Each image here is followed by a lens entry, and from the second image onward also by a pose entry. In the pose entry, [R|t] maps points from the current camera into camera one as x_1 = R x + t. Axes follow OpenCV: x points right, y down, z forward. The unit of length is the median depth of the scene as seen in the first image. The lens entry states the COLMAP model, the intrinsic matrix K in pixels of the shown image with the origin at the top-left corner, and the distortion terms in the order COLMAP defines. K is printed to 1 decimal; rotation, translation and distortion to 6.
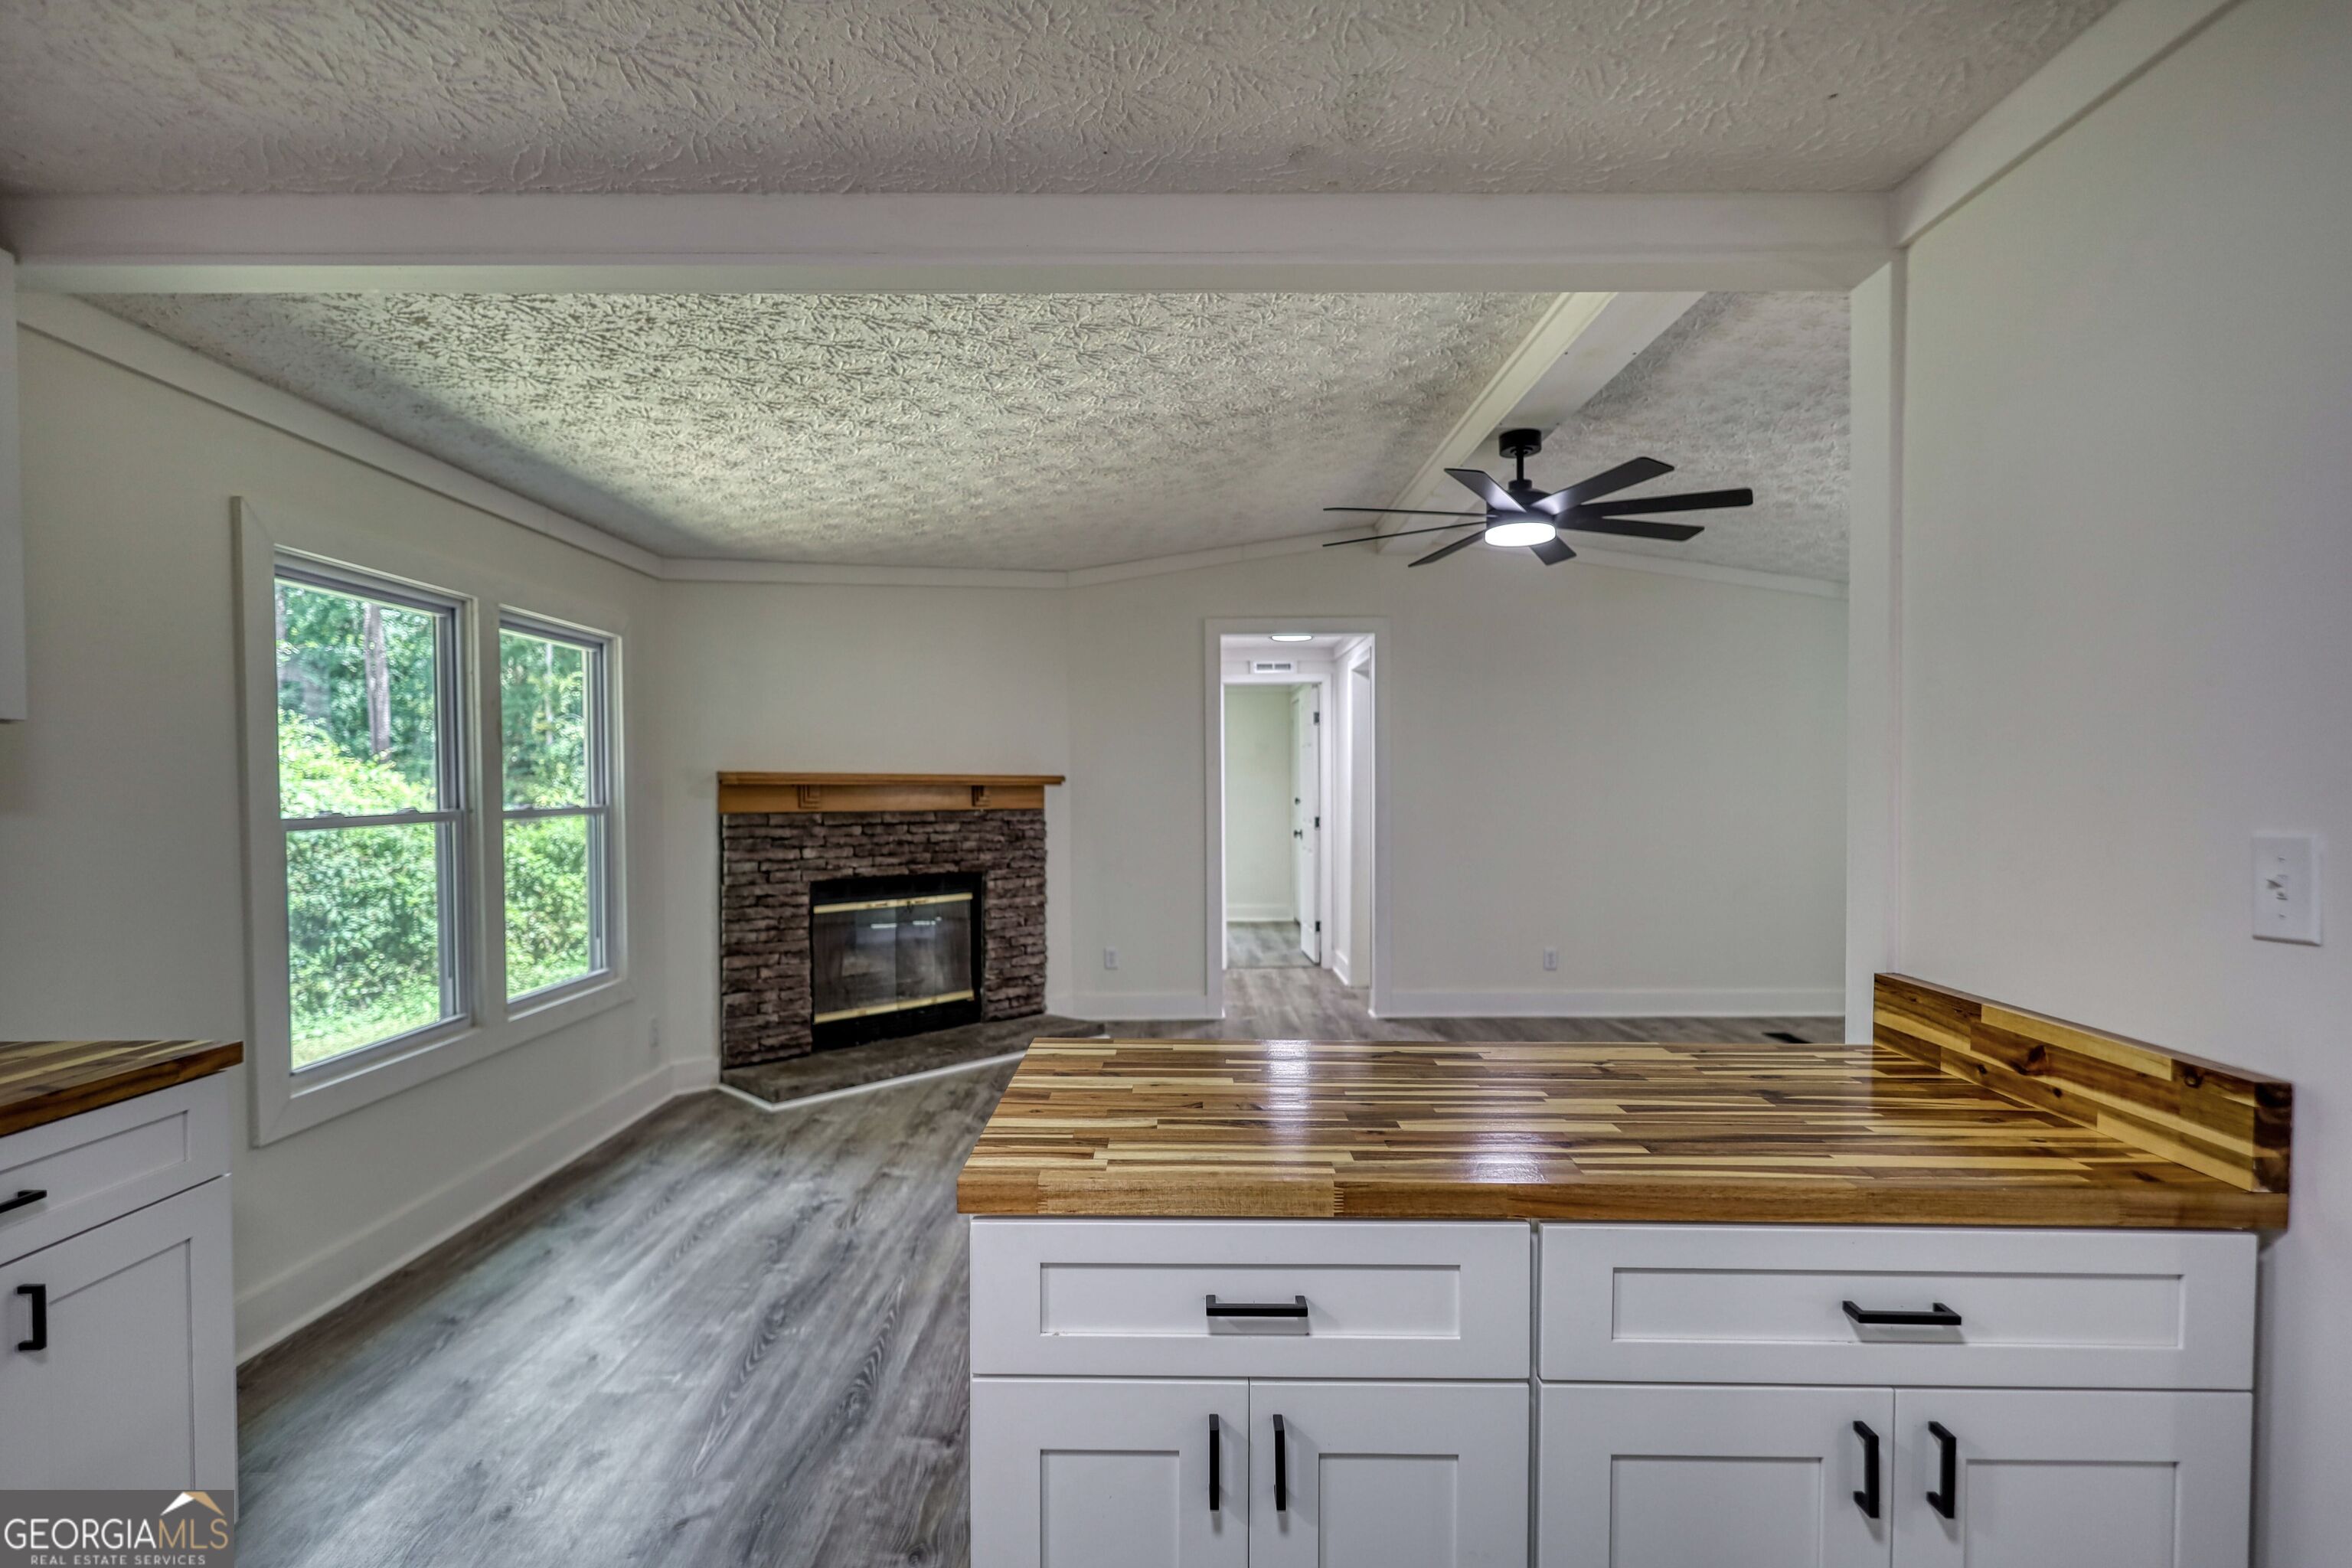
lens RADIAL K [[1111.2, 0, 1158.6], [0, 1111.2, 810.6], [0, 0, 1]] dist [0.001974, 0.000215]
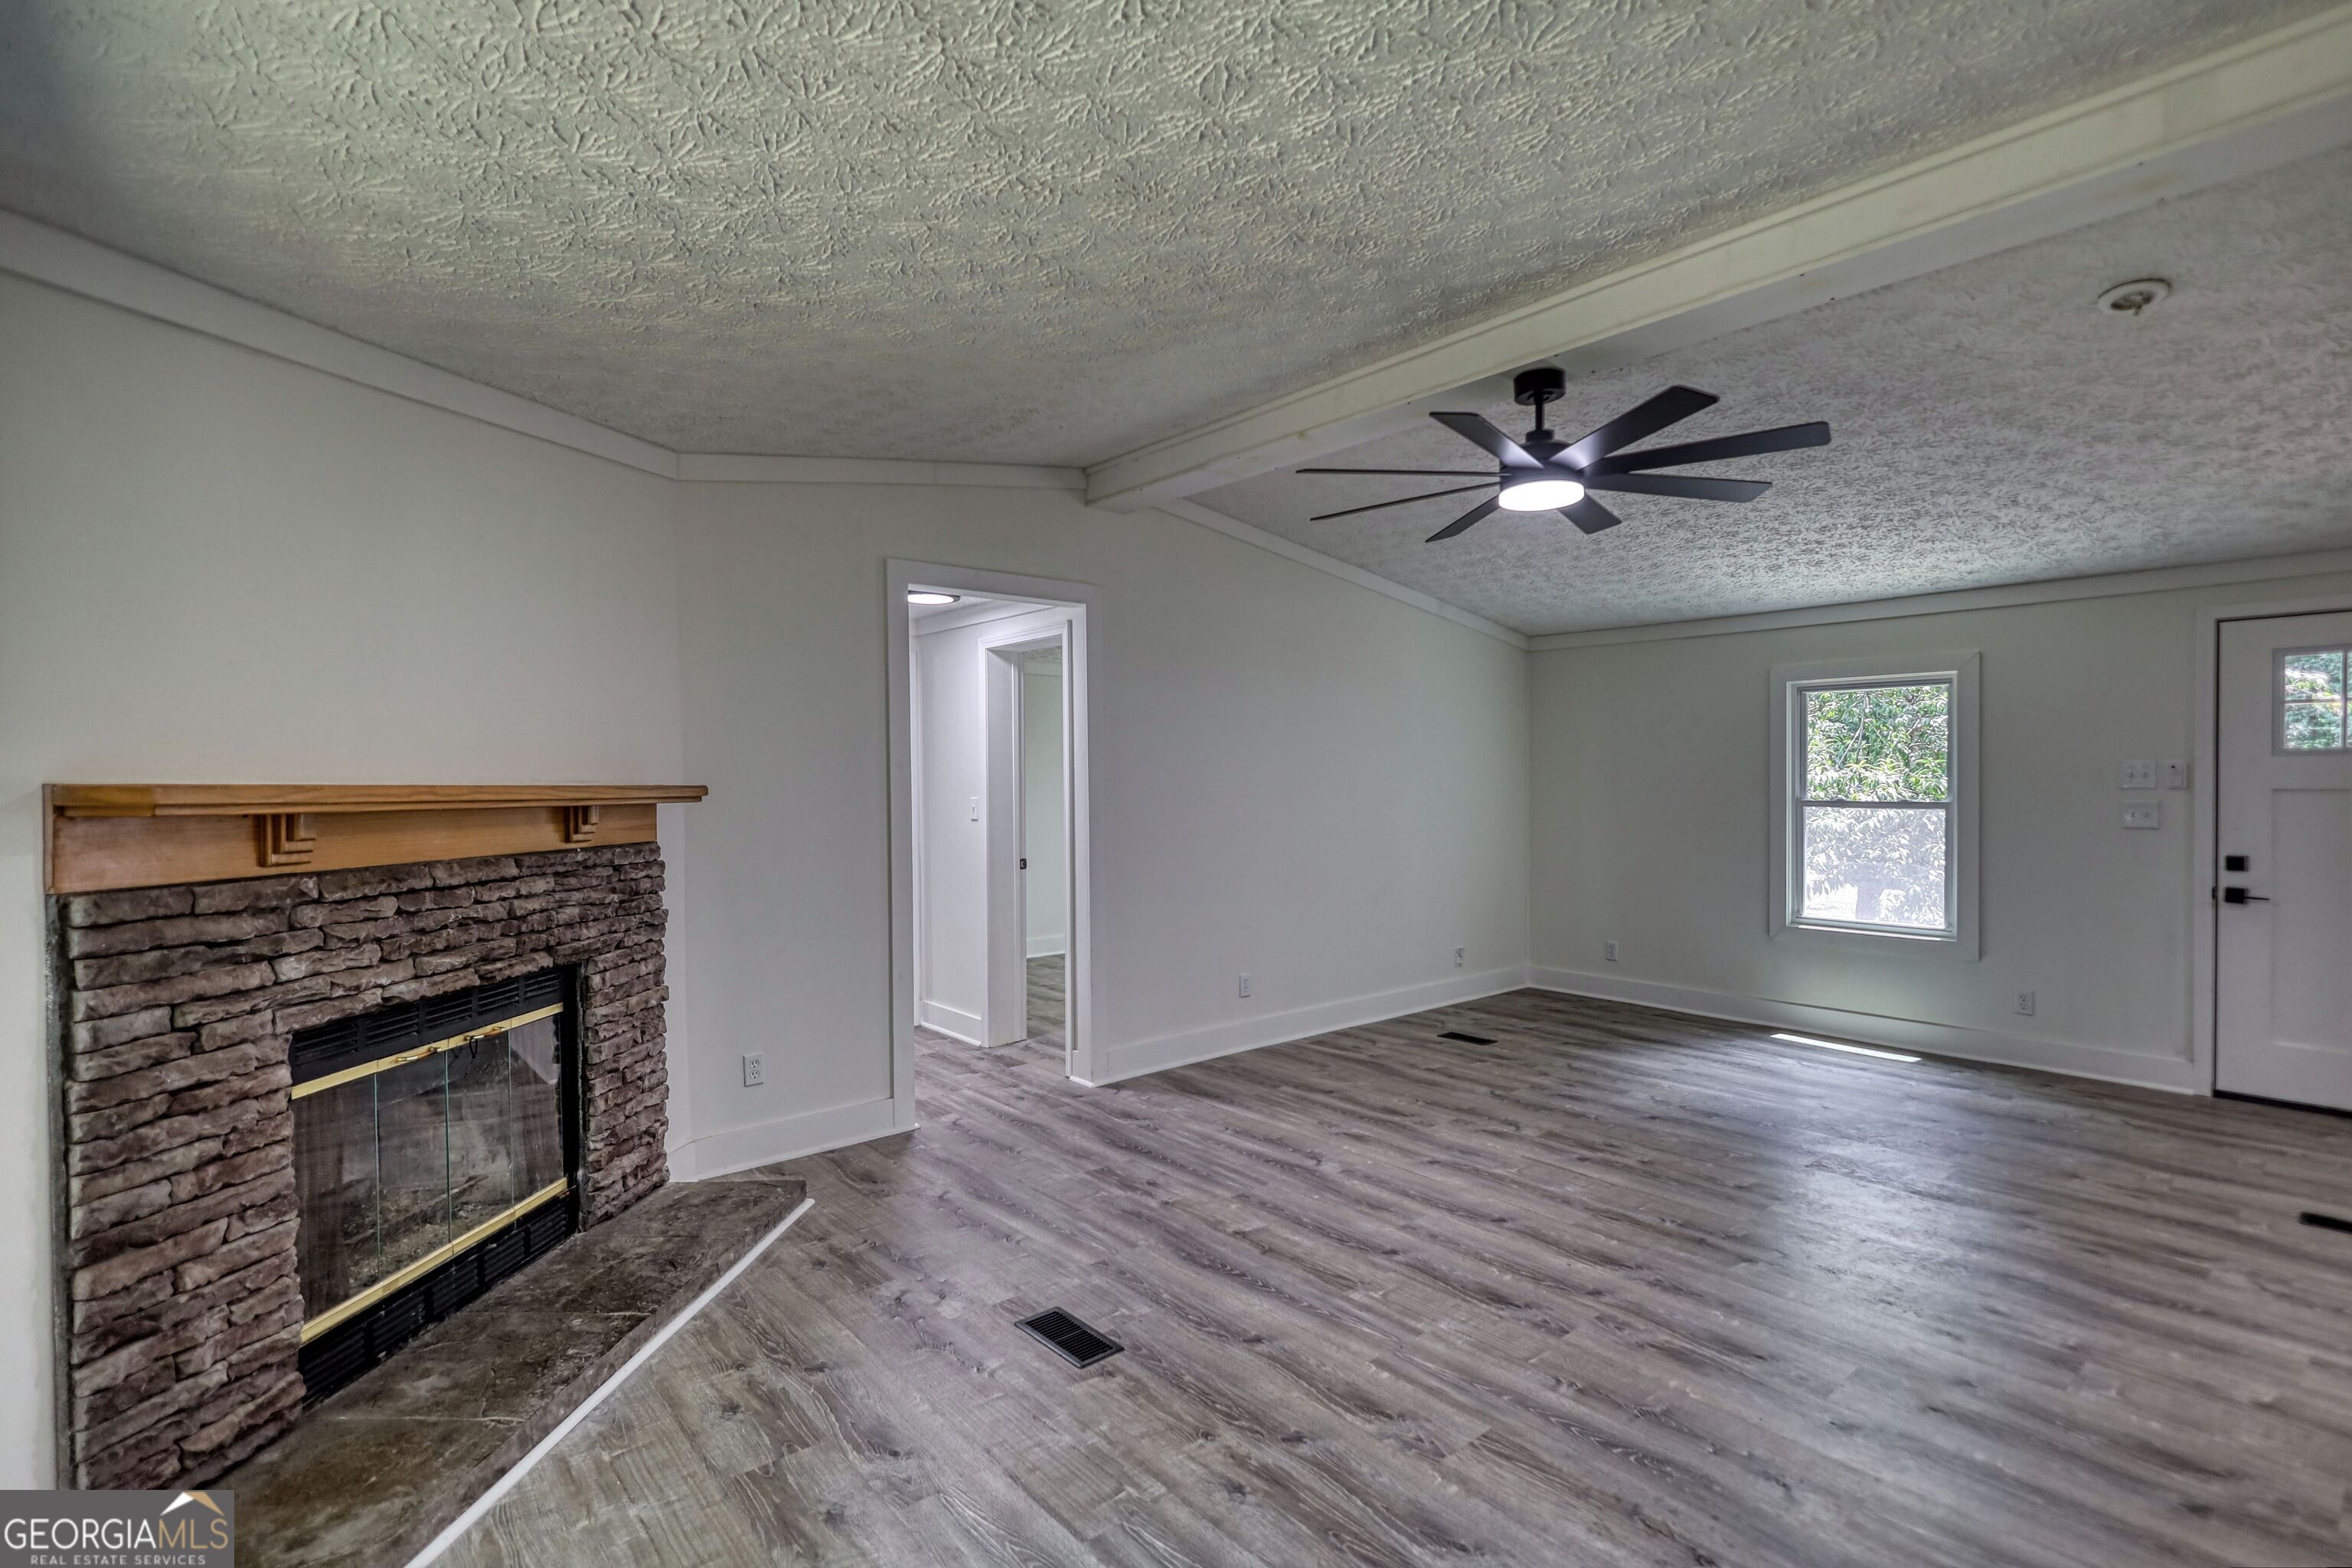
lens RADIAL K [[1098.6, 0, 1164.1], [0, 1098.6, 802.0], [0, 0, 1]] dist [-0.000809, 0.000898]
pose [[0.761815, -0.015027, 0.647620, -0.341415], [0.021325, 0.999771, -0.001888, -0.019674], [-0.647443, 0.015249, 0.761961, 0.457918]]
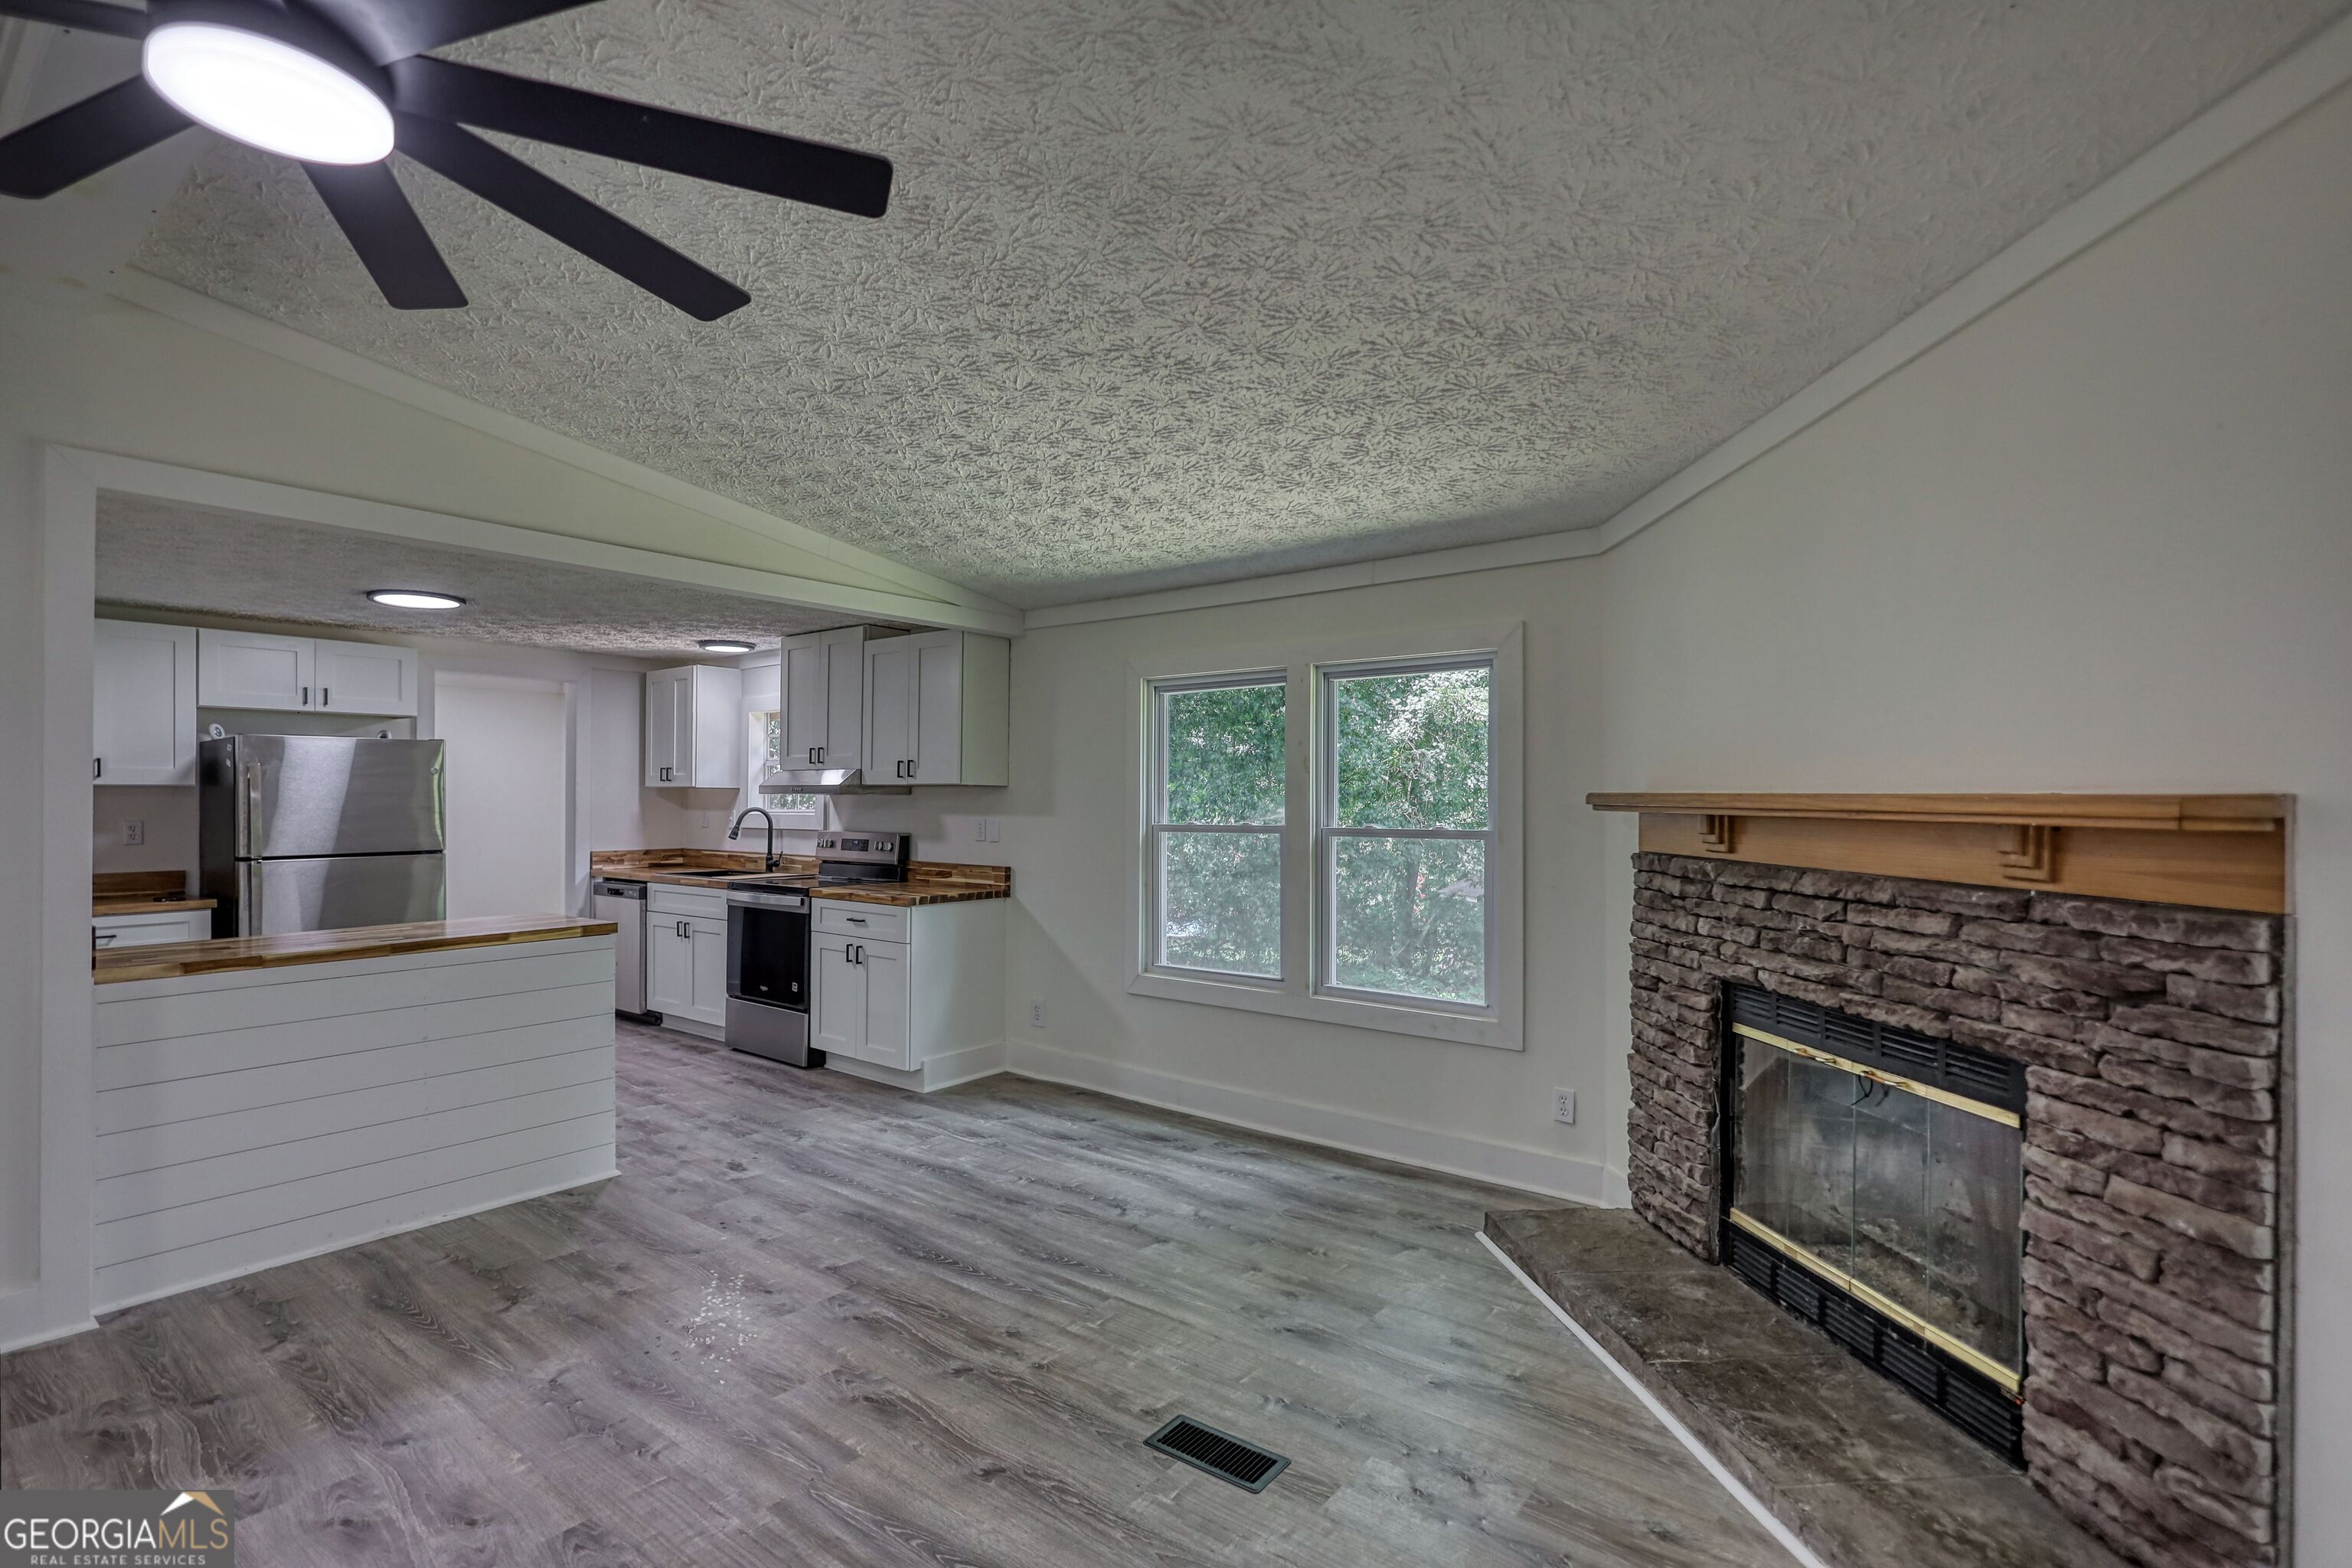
lens RADIAL K [[1101.2, 0, 1168.3], [0, 1101.2, 794.0], [0, 0, 1]] dist [-0.000778, -0.000115]
pose [[-0.611436, -0.001830, -0.791292, 0.347375], [-0.020452, 0.999700, 0.013491, -0.036811], [0.791030, 0.024432, -0.611289, 1.166623]]
